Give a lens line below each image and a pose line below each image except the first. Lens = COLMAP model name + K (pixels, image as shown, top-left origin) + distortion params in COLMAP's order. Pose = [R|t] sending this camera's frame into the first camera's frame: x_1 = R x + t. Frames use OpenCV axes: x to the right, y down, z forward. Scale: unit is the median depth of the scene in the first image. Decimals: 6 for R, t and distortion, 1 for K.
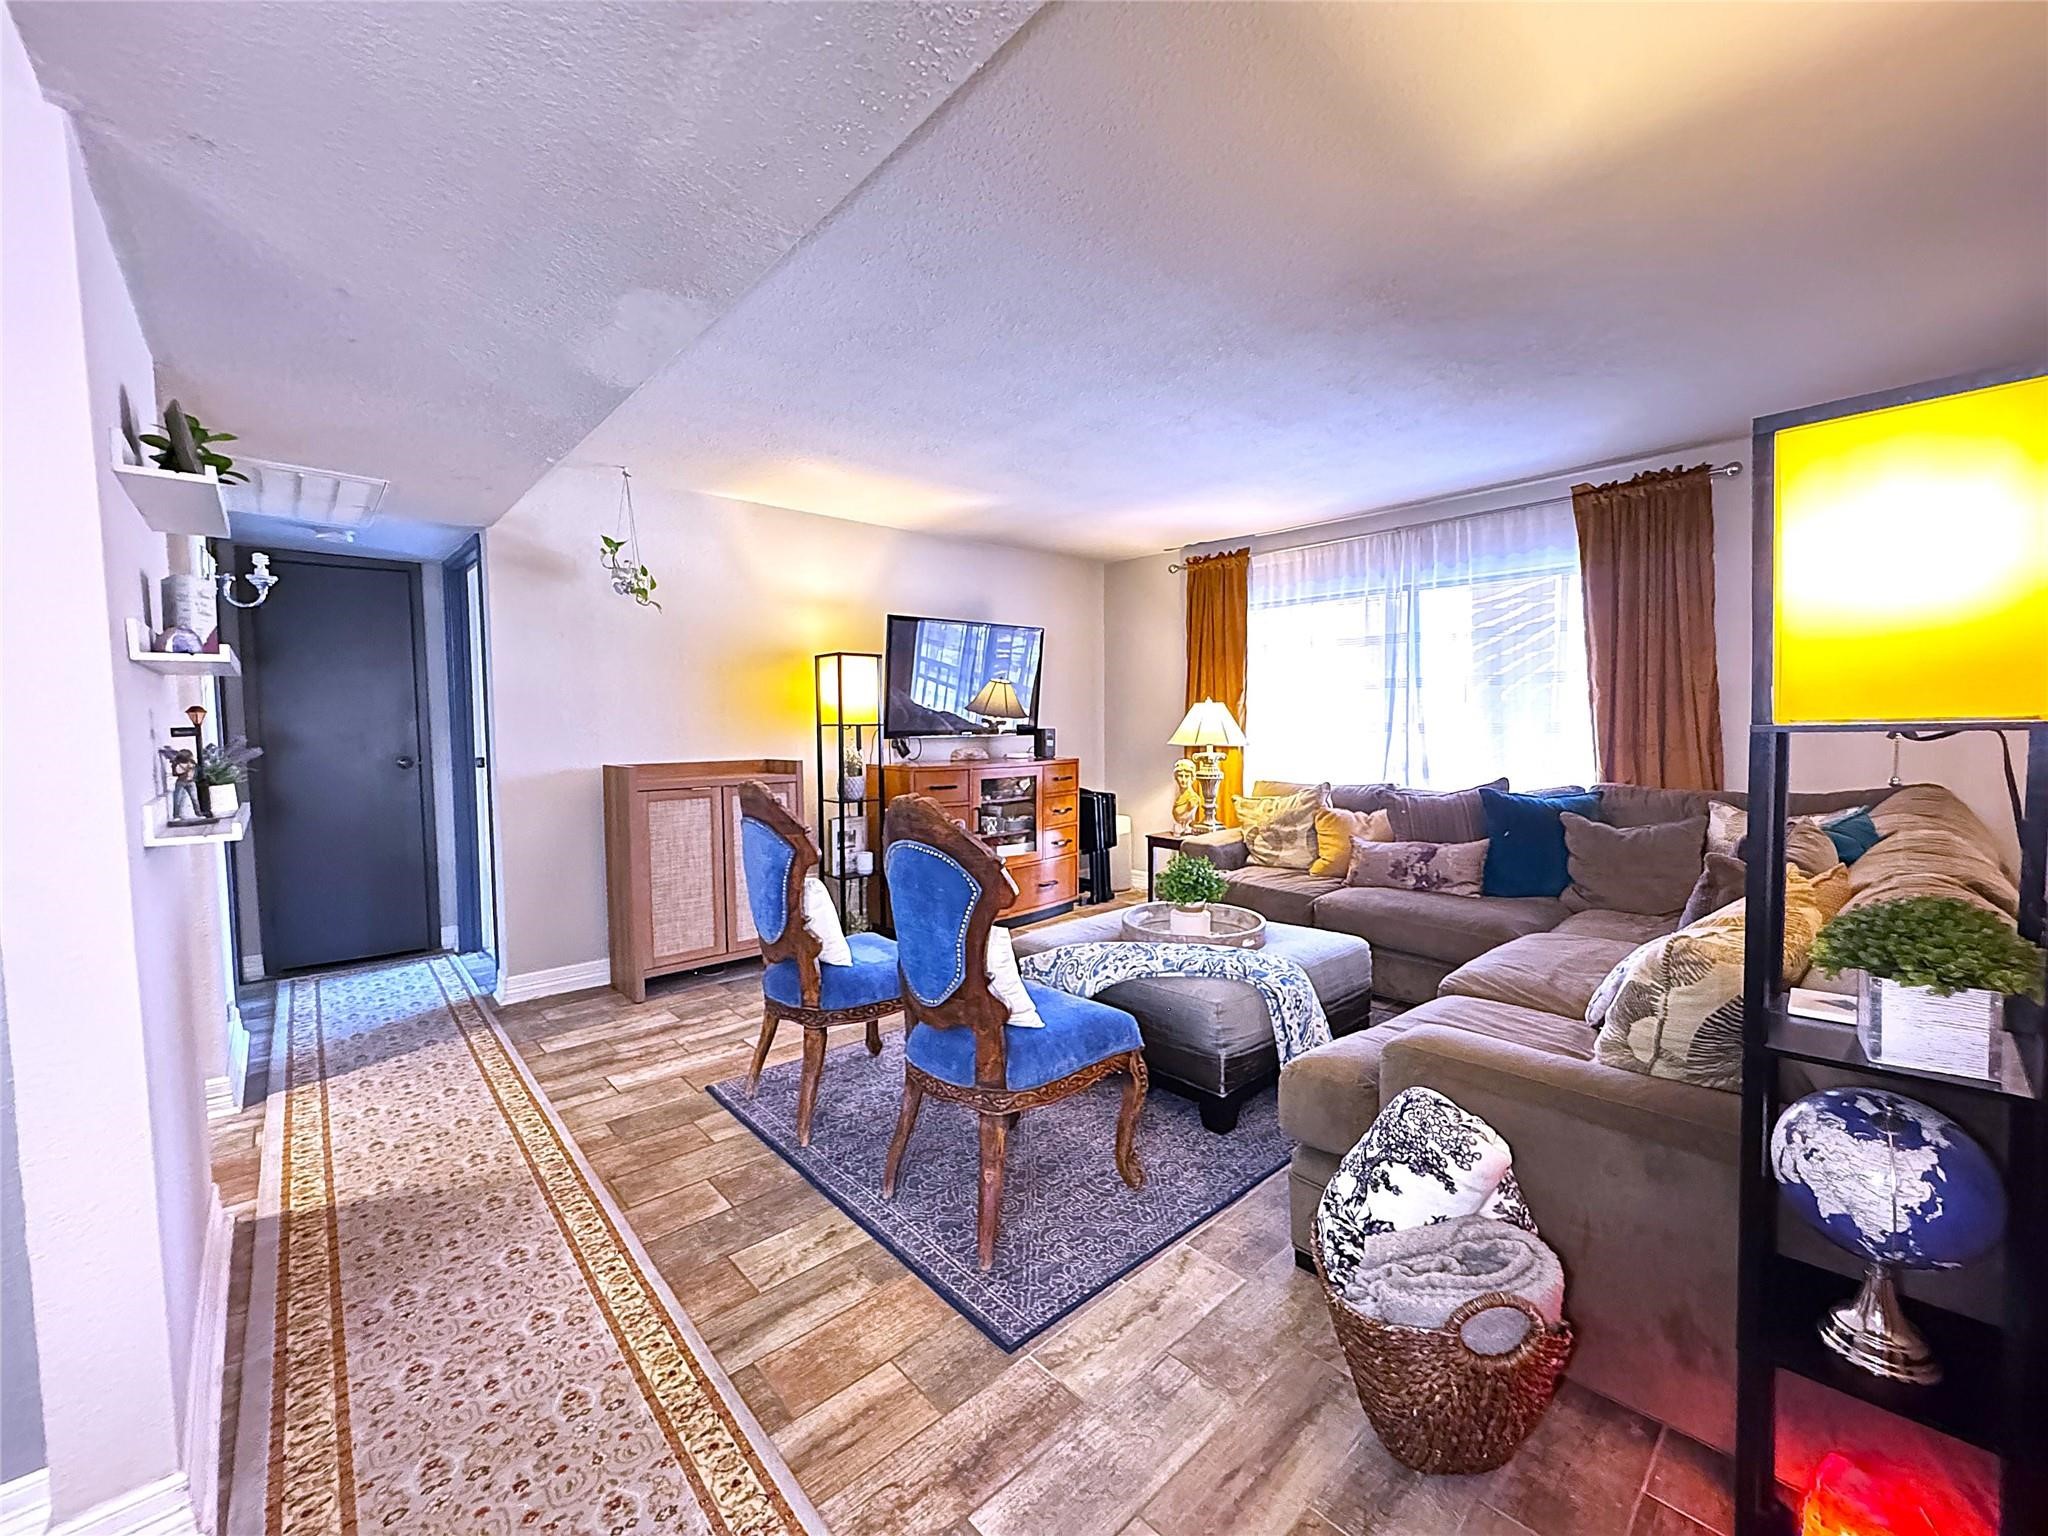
lens RADIAL K [[820.7, 0, 1027.8], [0, 820.7, 769.5], [0, 0, 1]] dist [-0.004131, 0.000345]
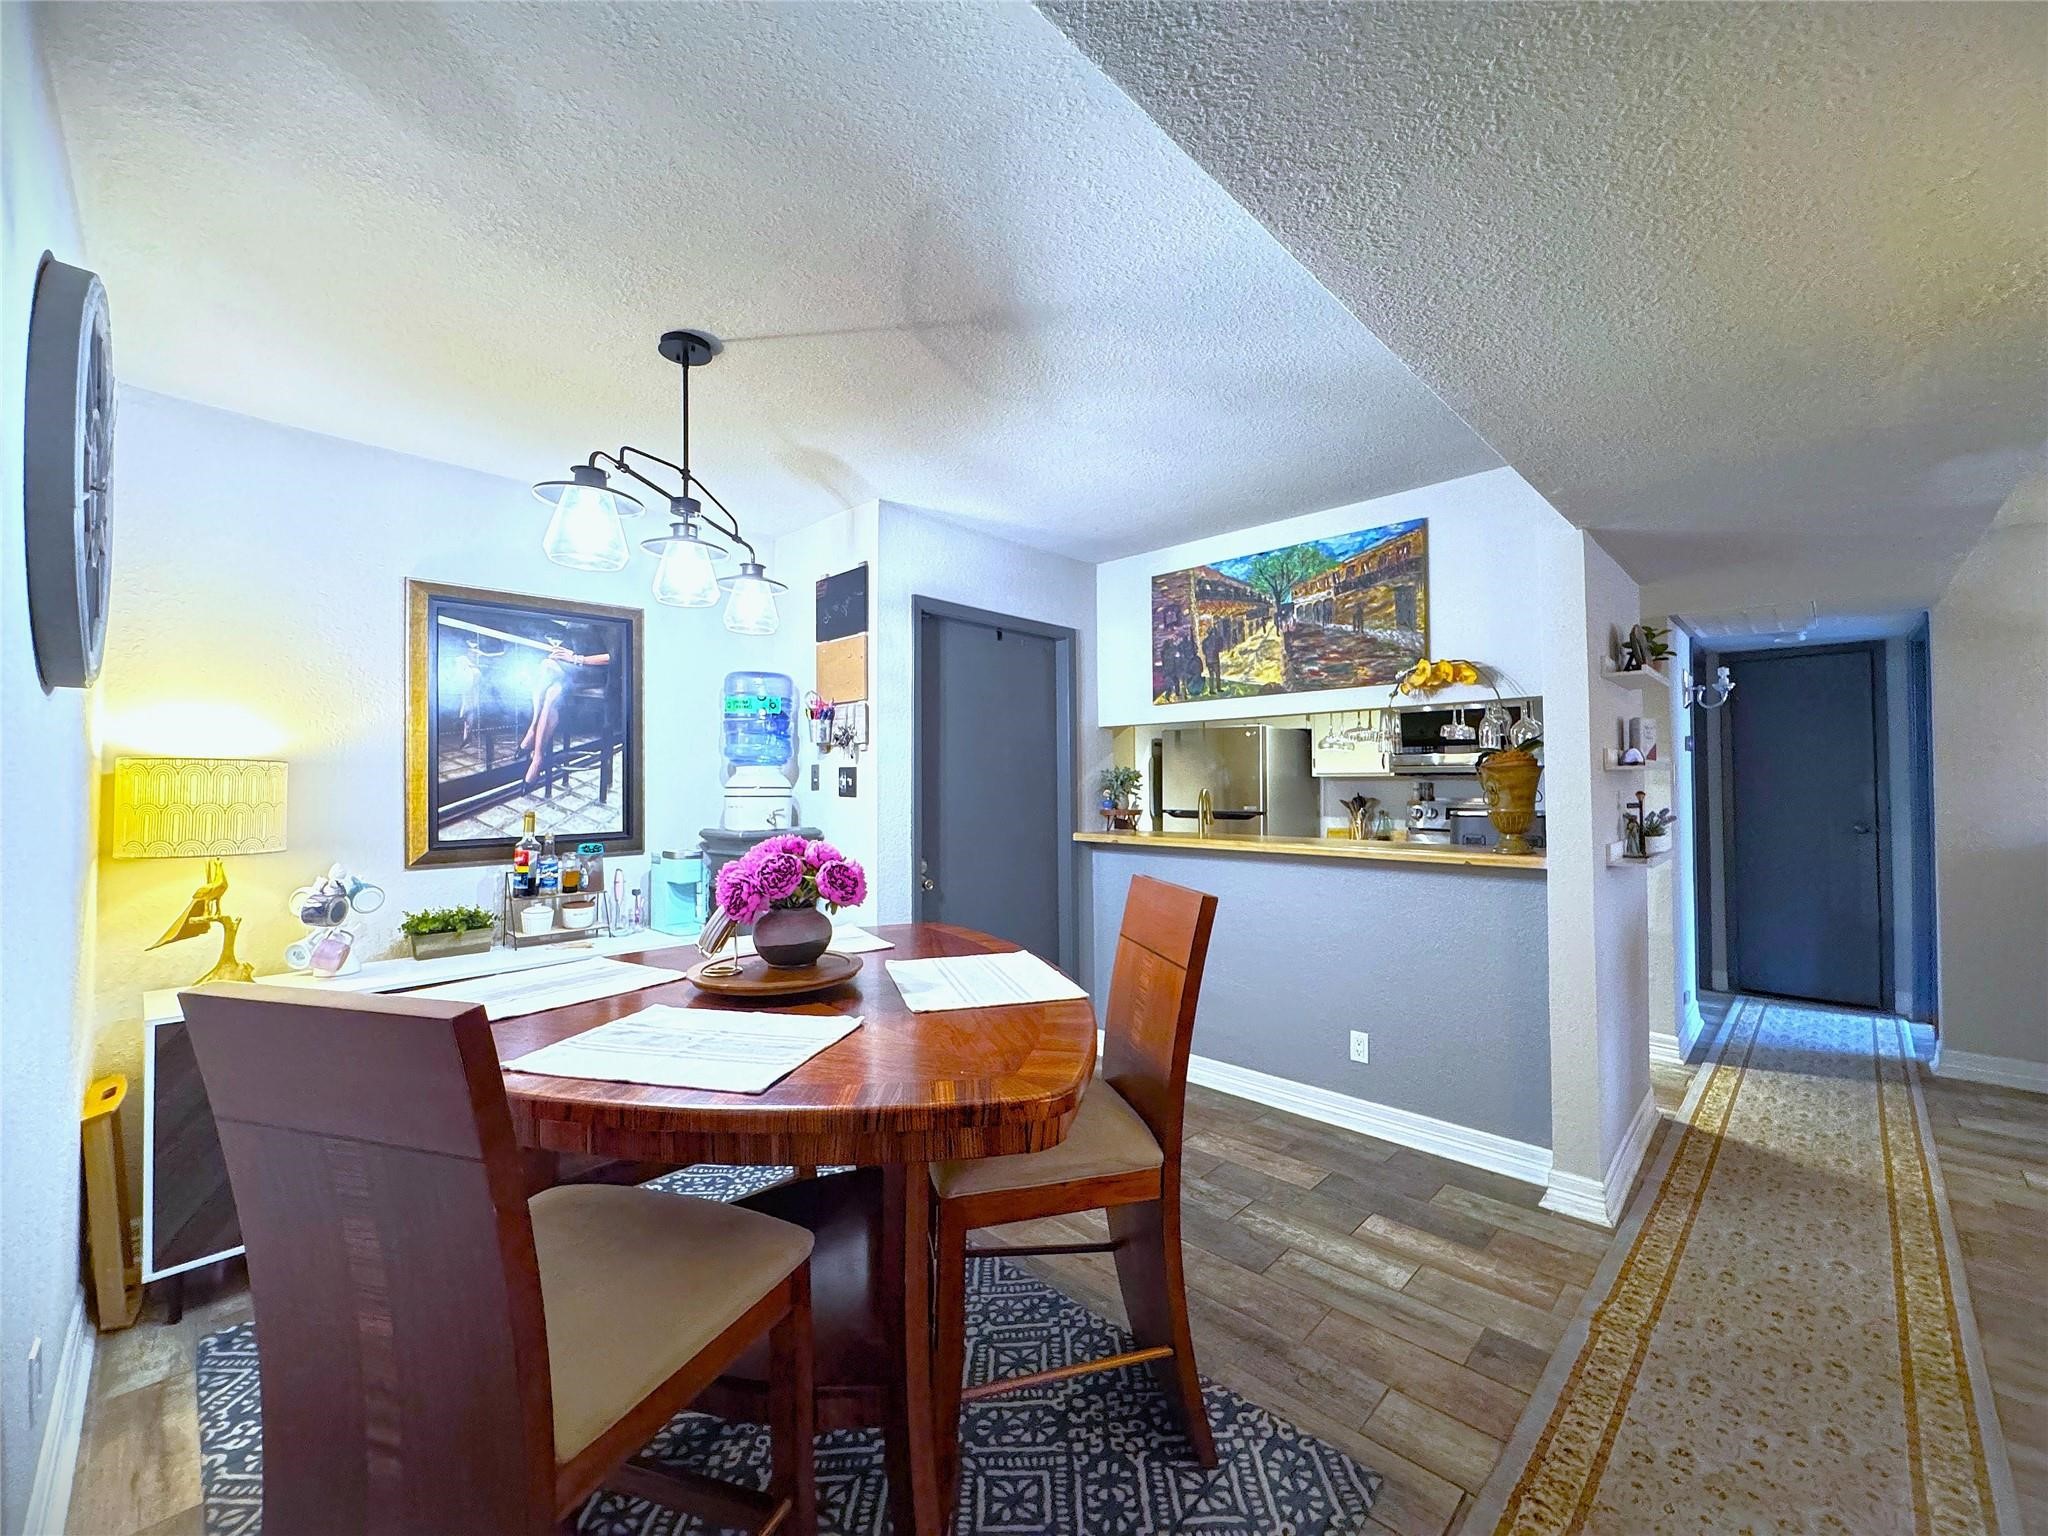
lens RADIAL K [[820.7, 0, 1027.8], [0, 820.7, 768.4], [0, 0, 1]] dist [-0.004131, 0.000345]
pose [[0.062206, -0.008804, -0.998025, 0.391097], [-0.055474, 0.998385, -0.012265, -0.017721], [0.996521, 0.056127, 0.061617, -0.256374]]
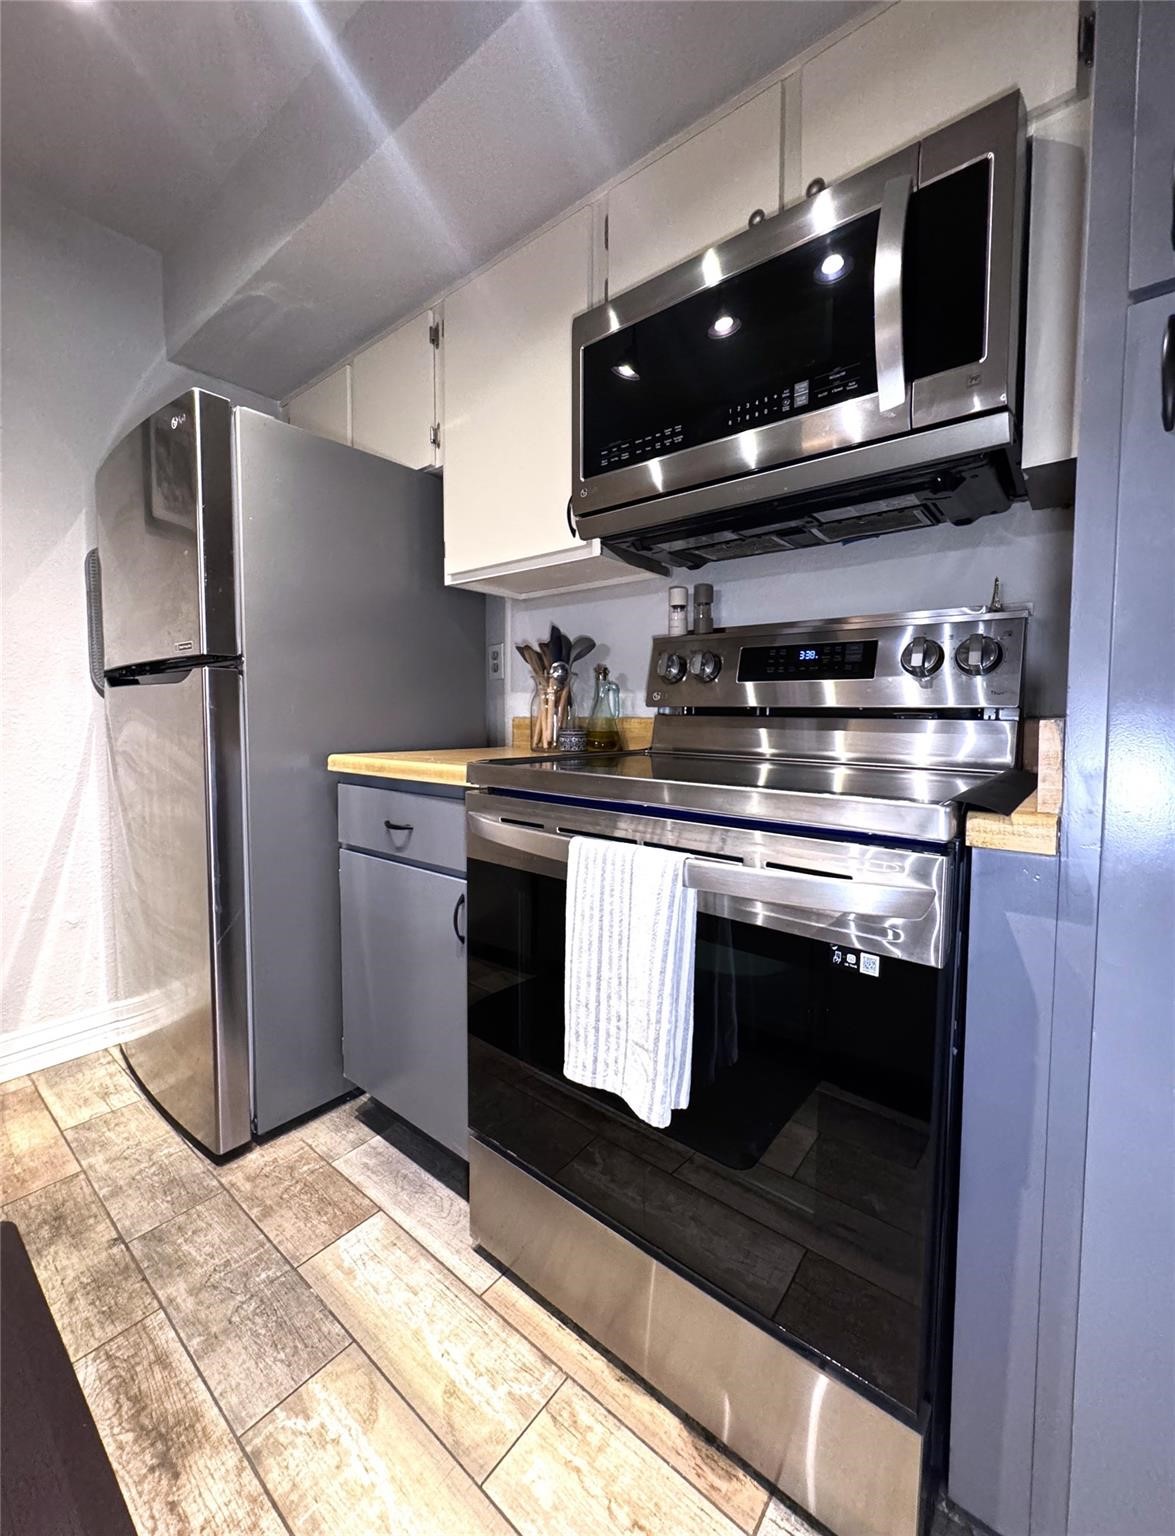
lens RADIAL K [[628.0, 0, 589.9], [0, 628.0, 749.3], [0, 0, 1]] dist [0.002635, -0.000450]
pose [[0.128746, 0.071587, -0.989090, -0.926327], [-0.058786, 0.996188, 0.064449, 0.052495], [0.989934, 0.049847, 0.132464, 0.631313]]
